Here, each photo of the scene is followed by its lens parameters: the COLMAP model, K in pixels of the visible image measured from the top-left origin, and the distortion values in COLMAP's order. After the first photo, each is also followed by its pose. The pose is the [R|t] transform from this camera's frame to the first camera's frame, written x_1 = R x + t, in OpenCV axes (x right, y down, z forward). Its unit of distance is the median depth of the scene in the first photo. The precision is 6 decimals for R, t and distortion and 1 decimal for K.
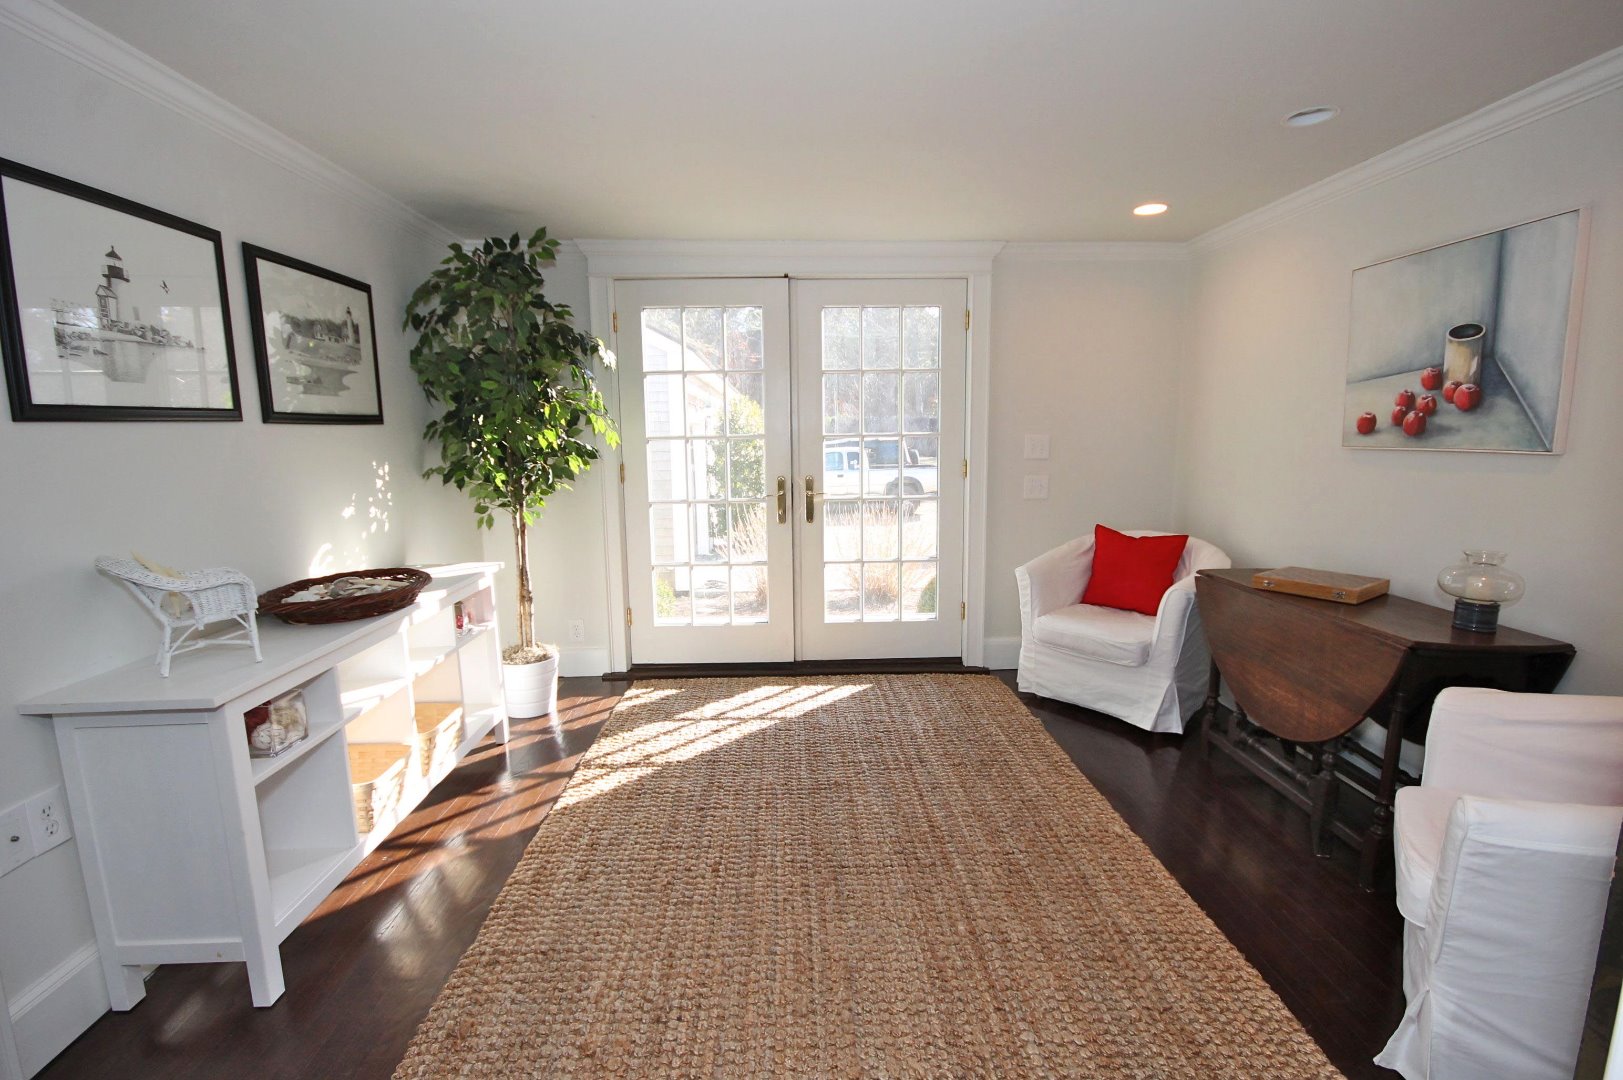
lens RADIAL K [[746.4, 0, 811.8], [0, 746.4, 540.9], [0, 0, 1]] dist [-0.003717, -0.000329]
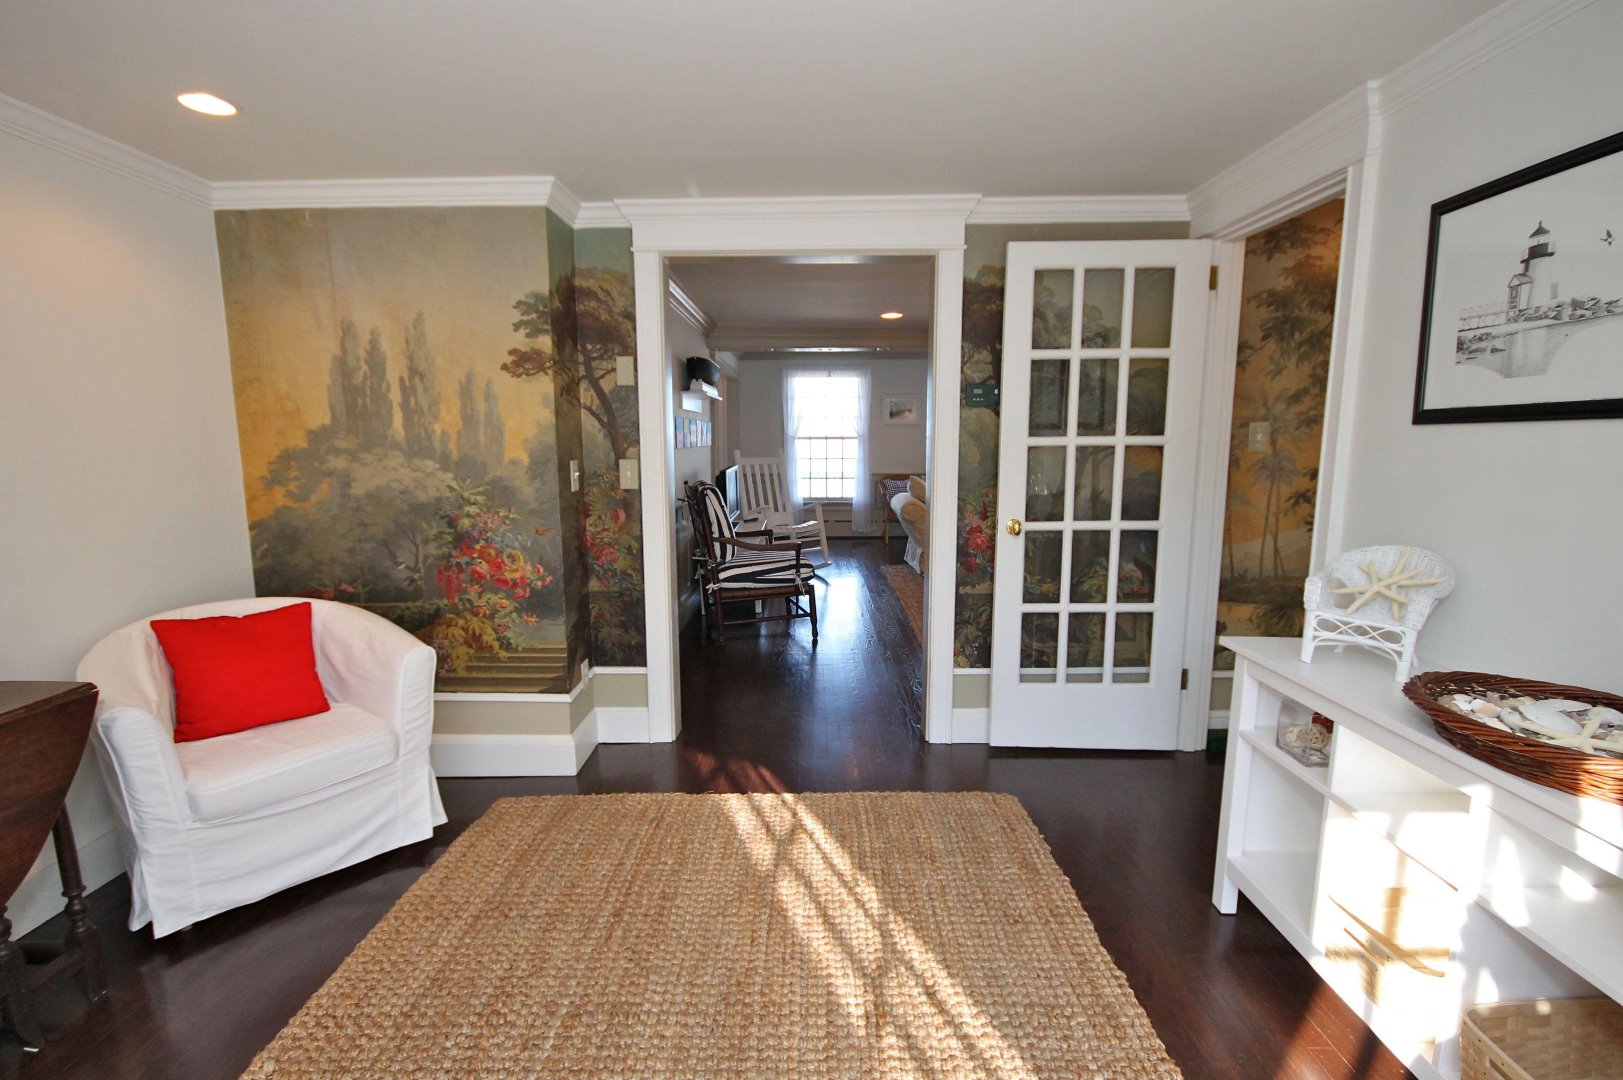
lens RADIAL K [[746.4, 0, 809.4], [0, 746.4, 544.8], [0, 0, 1]] dist [-0.003717, -0.000329]
pose [[-0.998898, 0.009483, 0.045968, -0.116165], [0.022360, 0.957246, 0.288409, -0.302839], [-0.041268, 0.289119, -0.956403, 1.980087]]
